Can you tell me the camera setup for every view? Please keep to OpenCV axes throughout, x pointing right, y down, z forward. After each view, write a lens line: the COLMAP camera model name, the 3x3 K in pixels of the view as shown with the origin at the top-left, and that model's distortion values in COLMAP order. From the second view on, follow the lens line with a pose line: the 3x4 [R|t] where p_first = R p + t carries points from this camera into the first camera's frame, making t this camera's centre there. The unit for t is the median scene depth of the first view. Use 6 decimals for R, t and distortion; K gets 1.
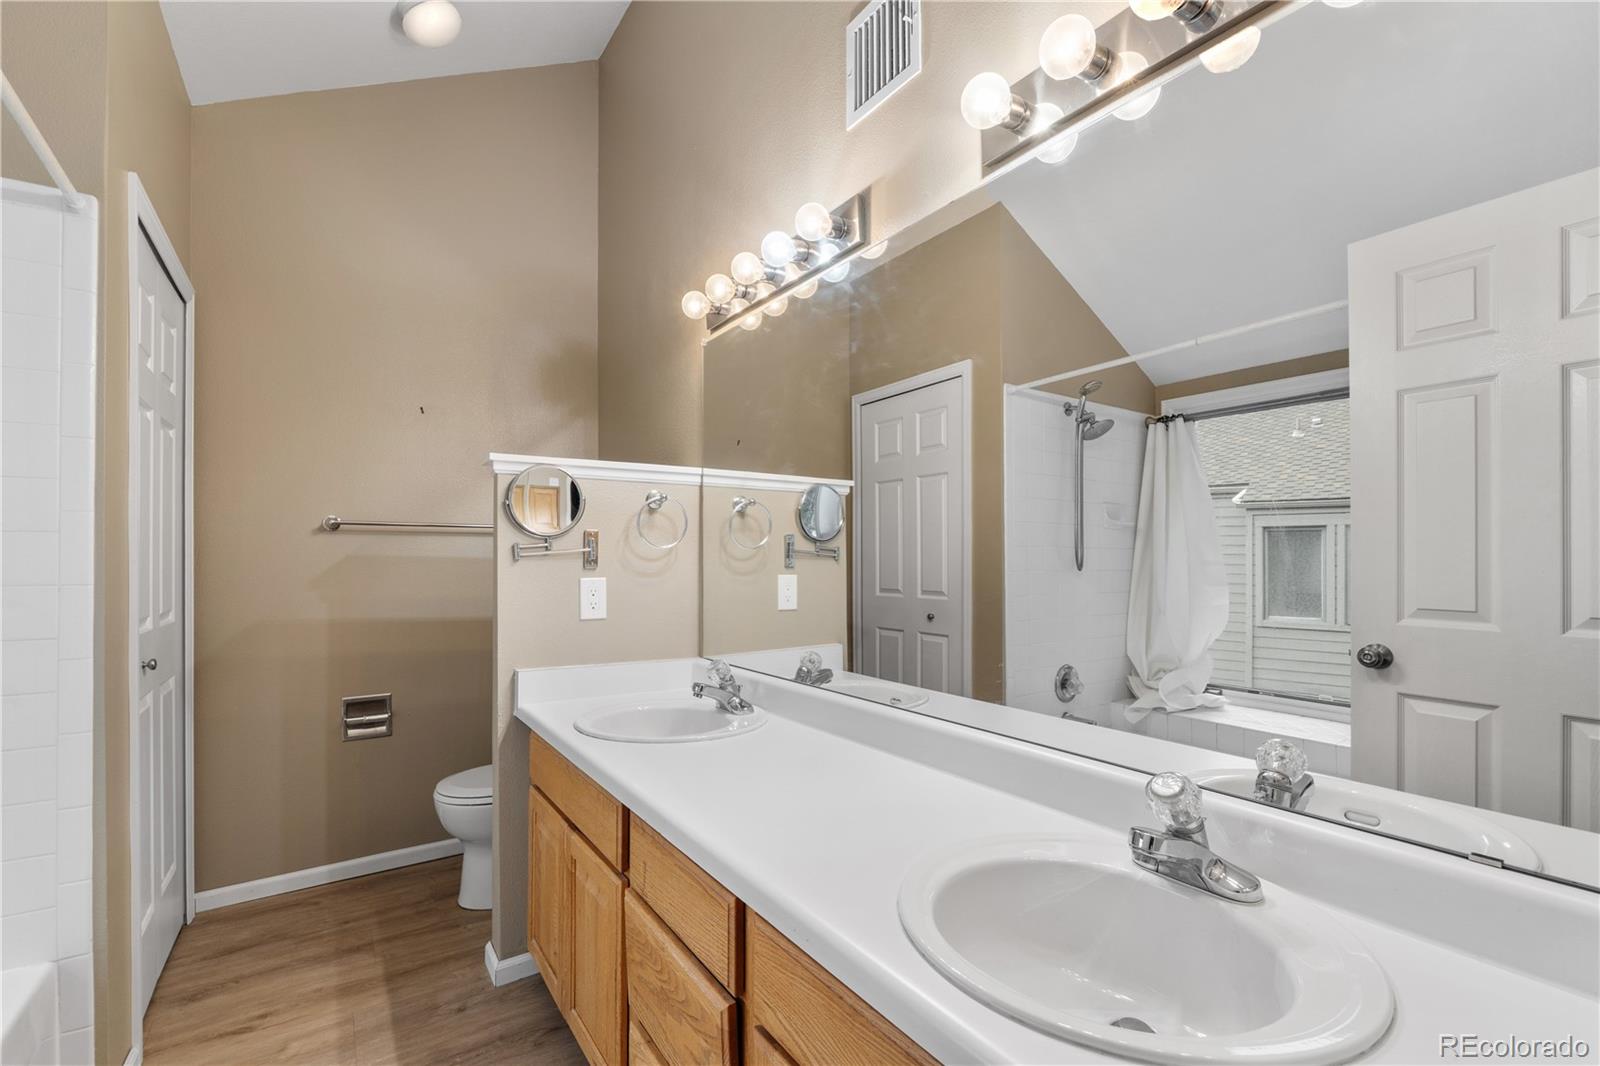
lens RADIAL K [[709.7, 0, 822.7], [0, 709.7, 560.0], [0, 0, 1]] dist [-0.002272, 0.000550]
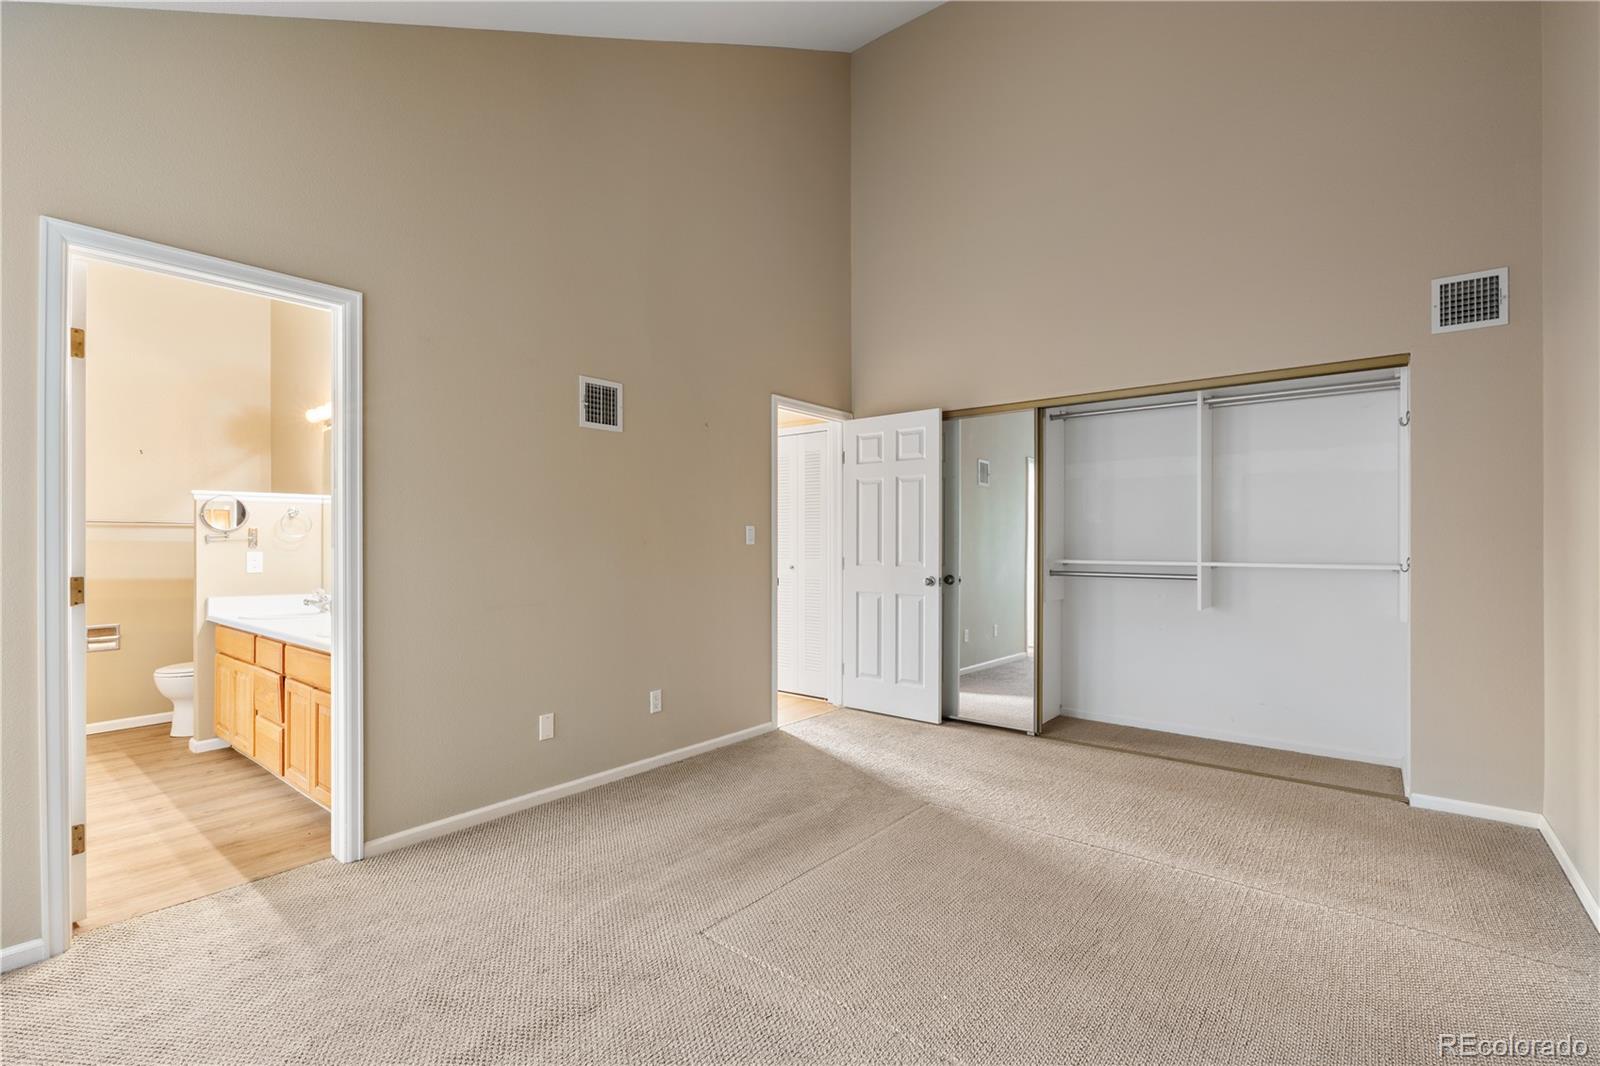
lens RADIAL K [[709.7, 0, 800.7], [0, 709.7, 542.3], [0, 0, 1]] dist [-0.002272, 0.000550]
pose [[0.961899, -0.001537, 0.273402, 0.574997], [0.002745, 0.999988, -0.004037, 0.010023], [-0.273392, 0.004634, 0.961892, -1.258212]]
